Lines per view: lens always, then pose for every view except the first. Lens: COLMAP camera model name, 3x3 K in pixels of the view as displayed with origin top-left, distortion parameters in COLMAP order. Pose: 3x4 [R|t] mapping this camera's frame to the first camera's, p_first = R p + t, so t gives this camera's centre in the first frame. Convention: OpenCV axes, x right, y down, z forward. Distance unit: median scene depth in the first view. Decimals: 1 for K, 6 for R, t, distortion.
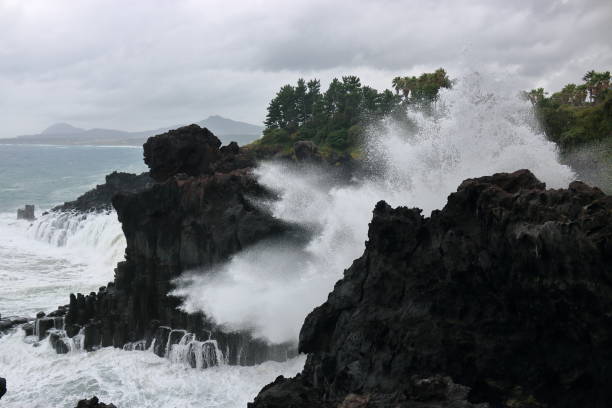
lens RADIAL K [[500.7, 0, 297.5], [0, 500.7, 204.1], [0, 0, 1]] dist [-0.157012, 0.133920]
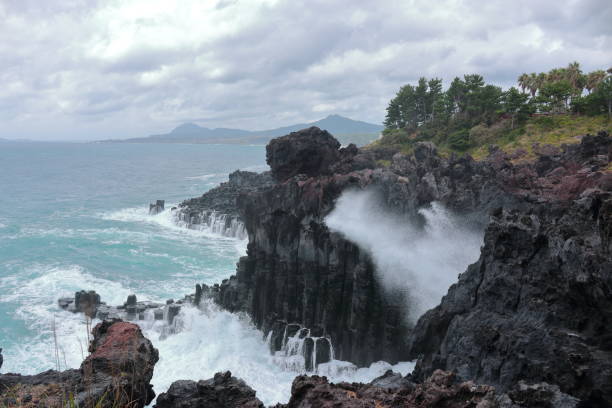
lens RADIAL K [[501.8, 0, 298.9], [0, 501.8, 204.5], [0, 0, 1]] dist [-0.153188, 0.130686]
pose [[0.973145, 0.024789, -0.228852, 0.002635], [-0.024279, 0.999692, 0.005043, -0.003351], [0.228907, 0.000649, 0.973448, -0.024878]]
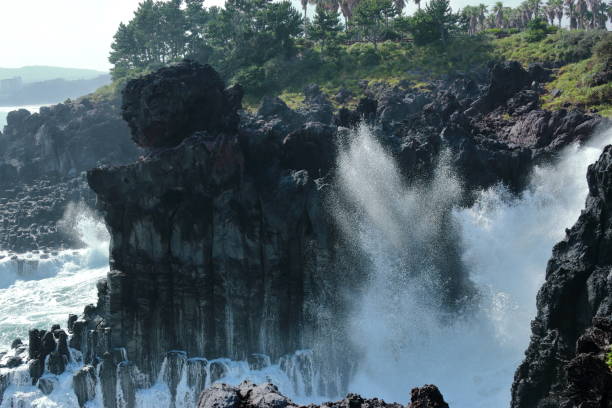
lens RADIAL K [[791.3, 0, 308.5], [0, 791.3, 211.4], [0, 0, 1]] dist [-0.146663, 0.051784]
pose [[0.949922, -0.074027, 0.303591, -0.427283], [0.063911, 0.997023, 0.043139, 0.010335], [-0.305881, -0.021575, 0.951825, -0.072194]]
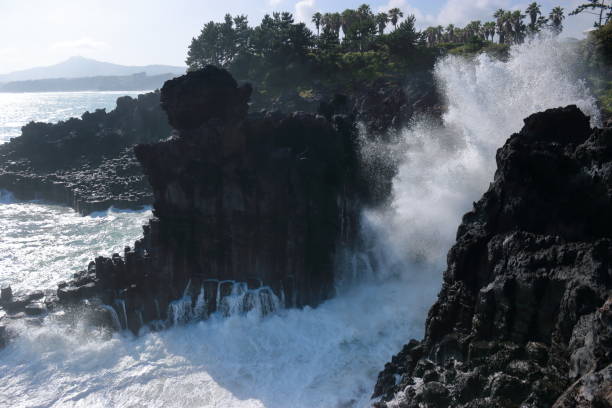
lens RADIAL K [[501.8, 0, 298.9], [0, 501.8, 204.5], [0, 0, 1]] dist [-0.153188, 0.130686]
pose [[0.967533, -0.081252, 0.239328, -0.318024], [0.051112, 0.990254, 0.129558, -0.013987], [-0.247522, -0.113119, 0.962256, 0.032904]]
